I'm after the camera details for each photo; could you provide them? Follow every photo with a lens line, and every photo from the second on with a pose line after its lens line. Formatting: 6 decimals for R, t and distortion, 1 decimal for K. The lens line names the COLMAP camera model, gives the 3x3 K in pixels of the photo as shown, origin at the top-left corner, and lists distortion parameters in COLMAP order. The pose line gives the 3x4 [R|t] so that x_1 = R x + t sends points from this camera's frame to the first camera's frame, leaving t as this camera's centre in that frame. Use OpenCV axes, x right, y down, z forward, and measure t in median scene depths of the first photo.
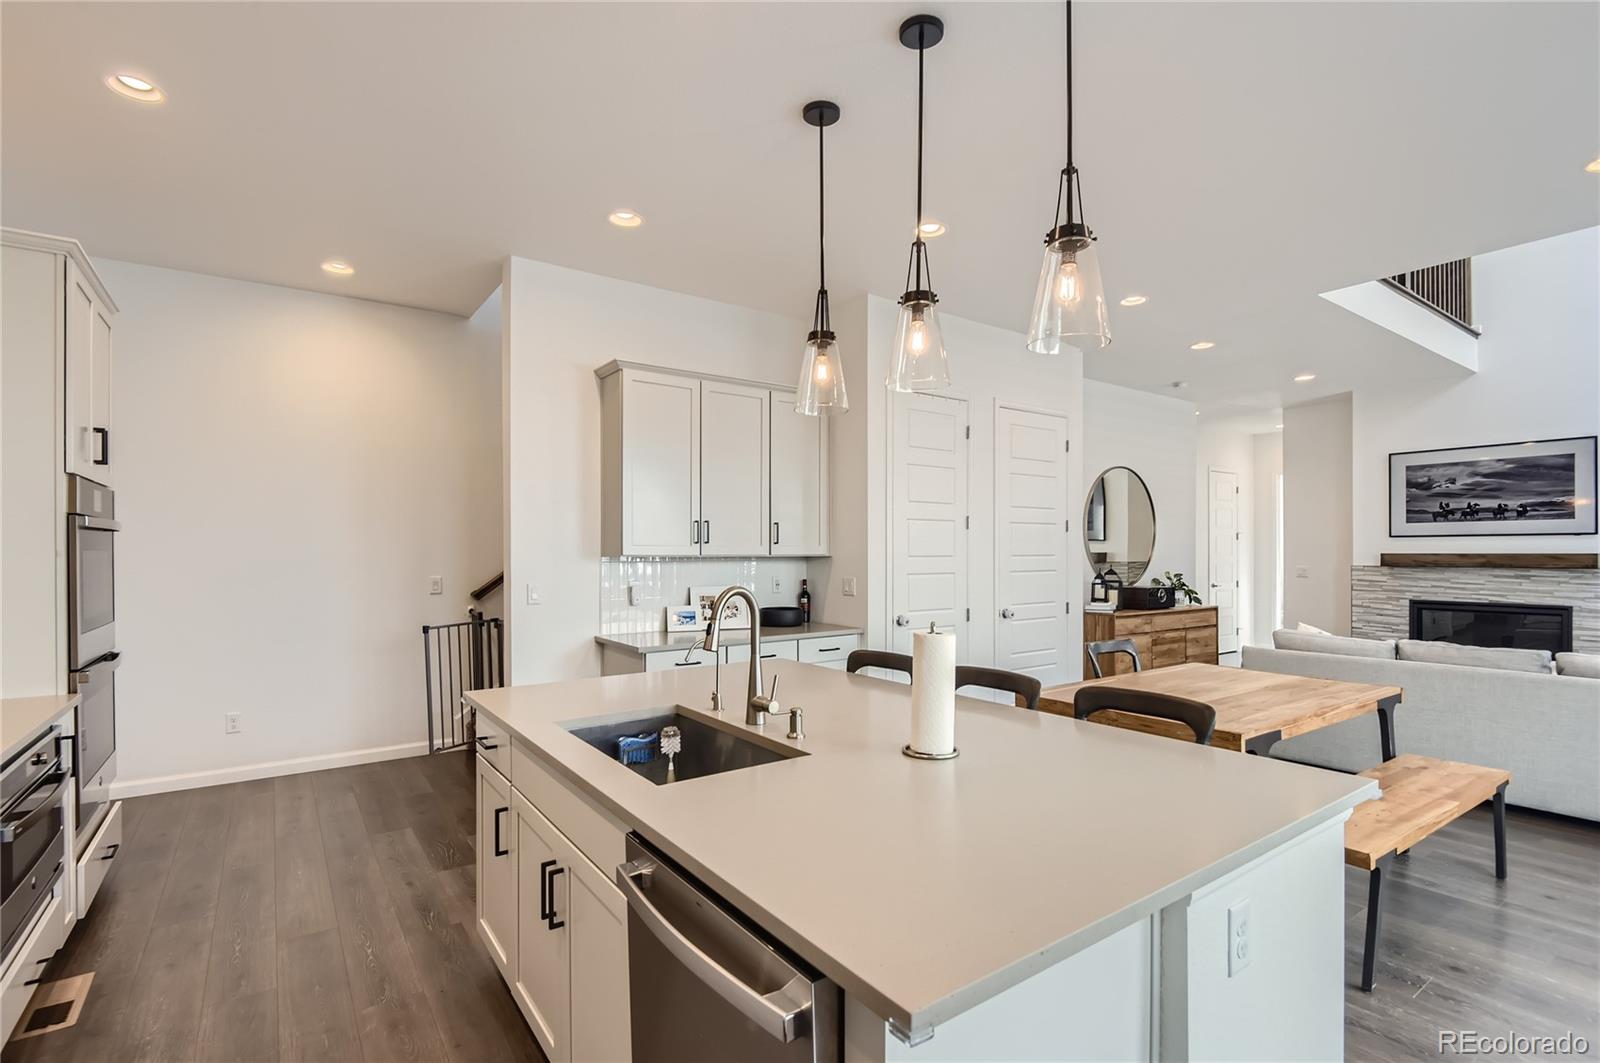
lens RADIAL K [[748.0, 0, 801.3], [0, 748.0, 545.0], [0, 0, 1]] dist [0.001116, -0.000281]
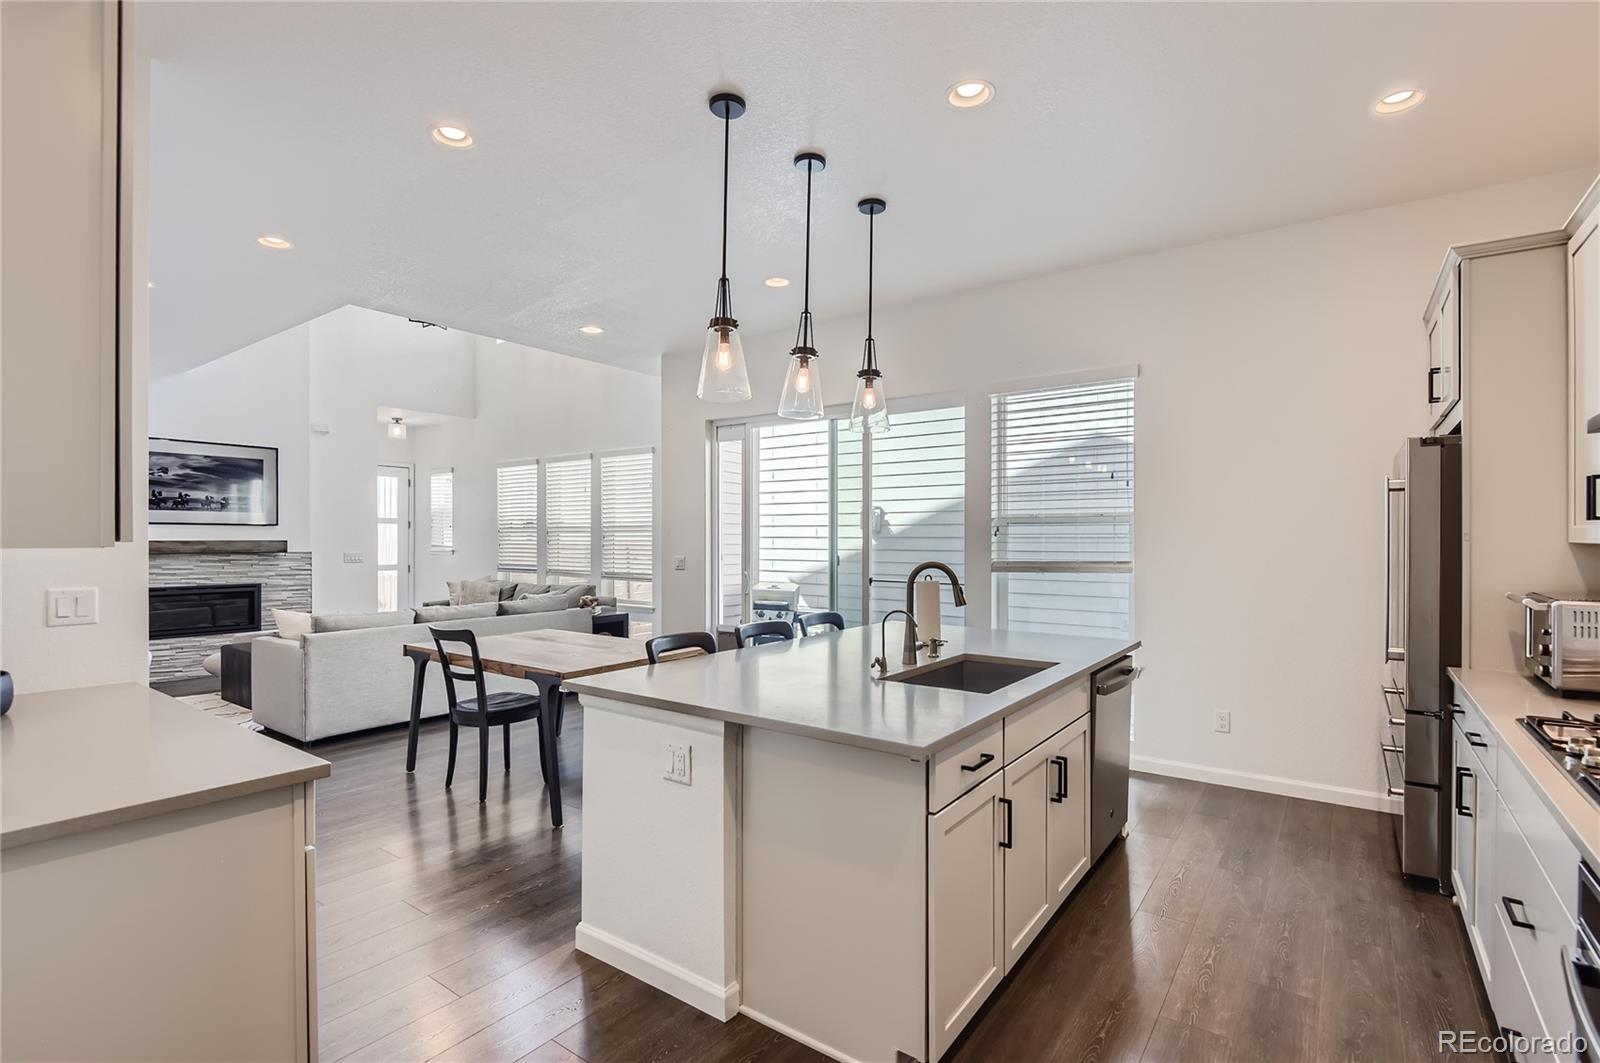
lens RADIAL K [[748.0, 0, 801.2], [0, 748.0, 538.5], [0, 0, 1]] dist [0.001116, -0.000281]
pose [[-0.316196, 0.003558, 0.948687, -0.391068], [-0.007263, 0.999955, -0.006172, 0.008406], [-0.948666, -0.008842, -0.316156, 0.506666]]
